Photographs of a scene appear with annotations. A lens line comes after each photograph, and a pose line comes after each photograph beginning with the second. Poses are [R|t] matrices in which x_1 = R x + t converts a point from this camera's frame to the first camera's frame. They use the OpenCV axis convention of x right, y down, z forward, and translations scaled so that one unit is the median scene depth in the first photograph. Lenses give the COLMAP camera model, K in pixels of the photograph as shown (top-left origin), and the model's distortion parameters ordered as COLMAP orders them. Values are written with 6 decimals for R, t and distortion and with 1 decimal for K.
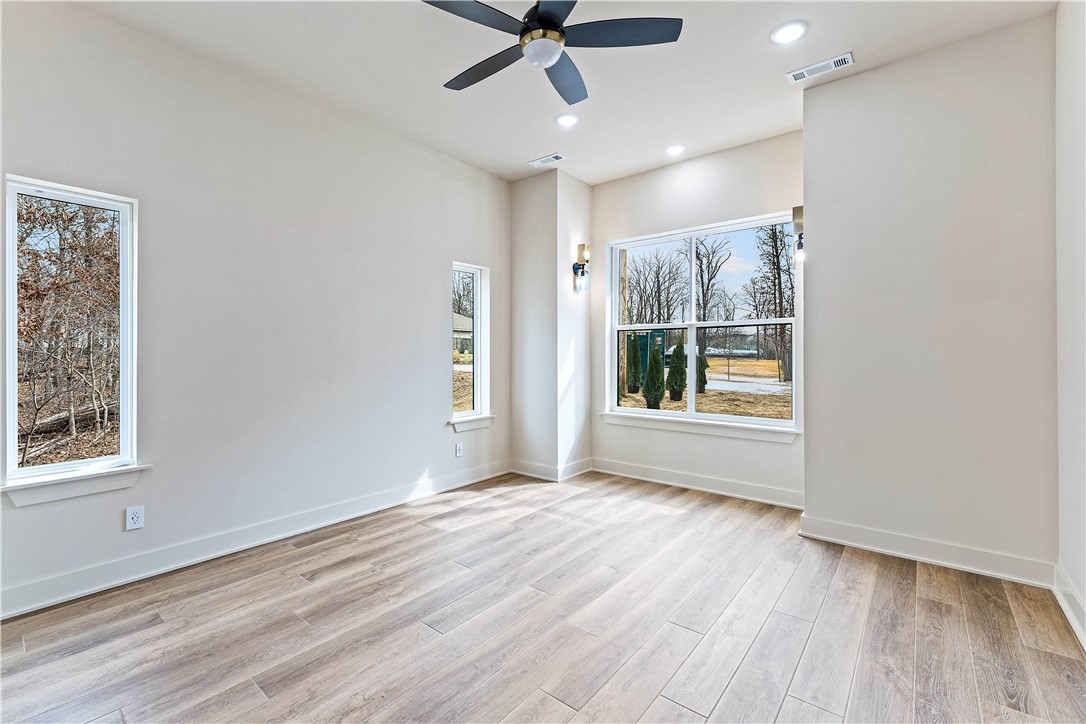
lens RADIAL K [[470.6, 0, 543.0], [0, 470.6, 362.0], [0, 0, 1]] dist [-0.002443, -0.000363]
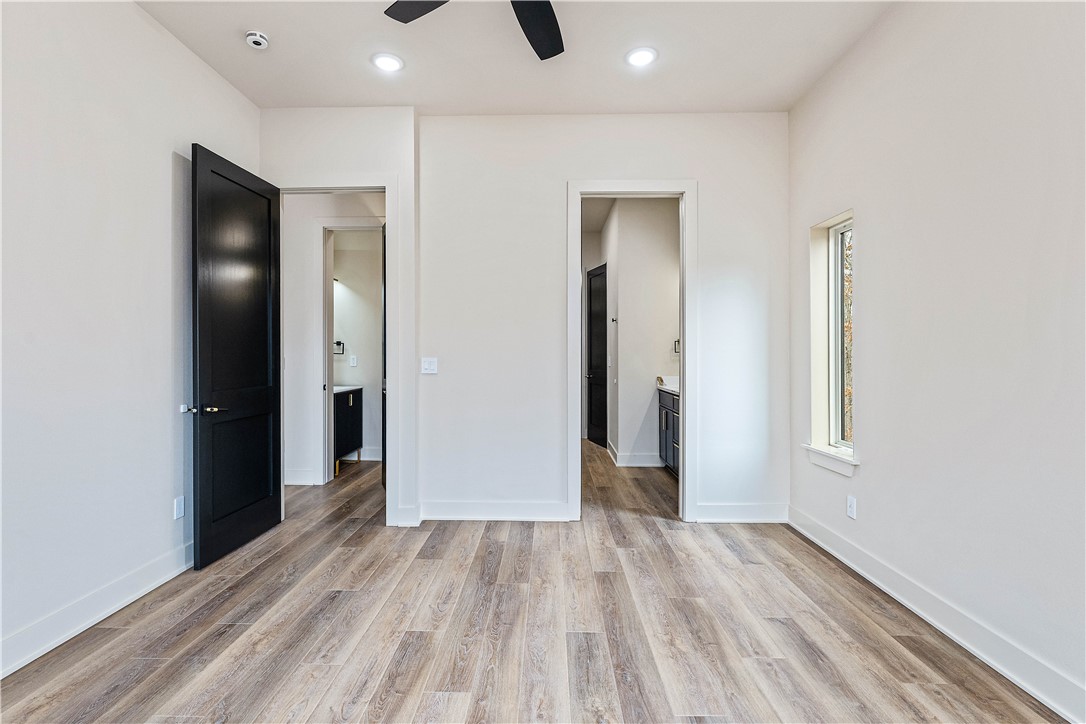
lens RADIAL K [[499.0, 0, 543.0], [0, 499.0, 362.0], [0, 0, 1]] dist [0.001603, 0.000298]
pose [[-0.785960, 0.011092, -0.618178, 0.354854], [-0.007952, 0.999575, 0.028046, -0.027102], [0.618226, 0.026959, -0.785538, 1.306297]]
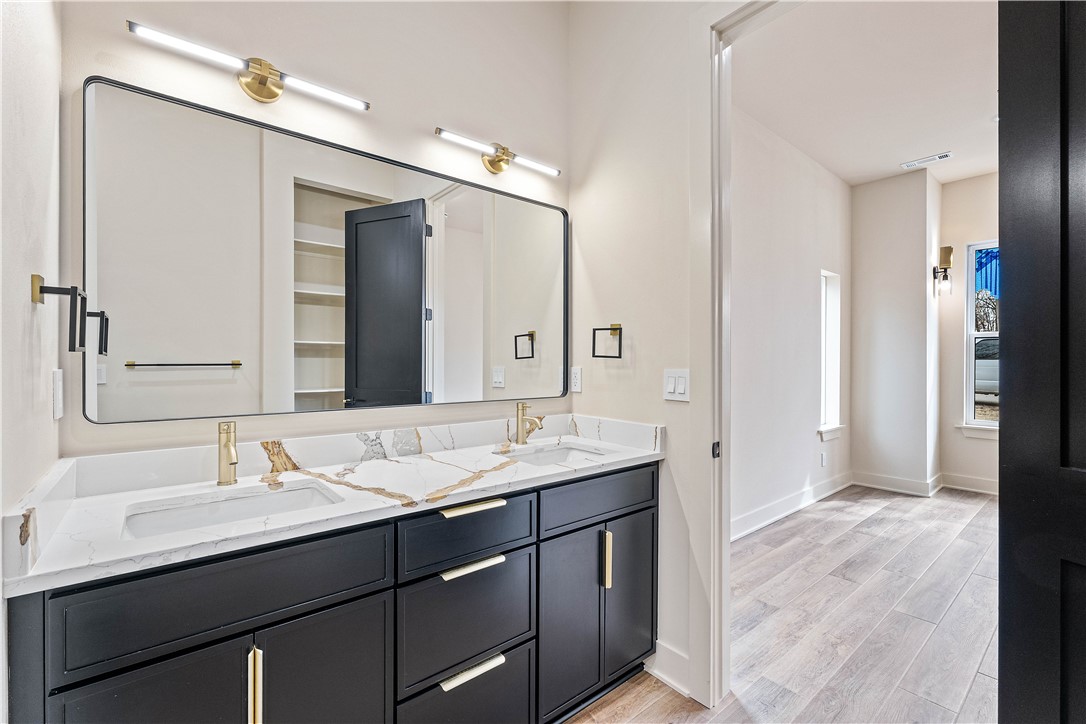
lens RADIAL K [[474.1, 0, 543.8], [0, 474.1, 363.3], [0, 0, 1]] dist [-0.002978, -0.000466]
pose [[0.980628, 0.004616, -0.195823, -0.858172], [-0.007251, 0.999893, -0.012738, 0.003827], [0.195743, 0.013911, 0.980557, -0.143361]]
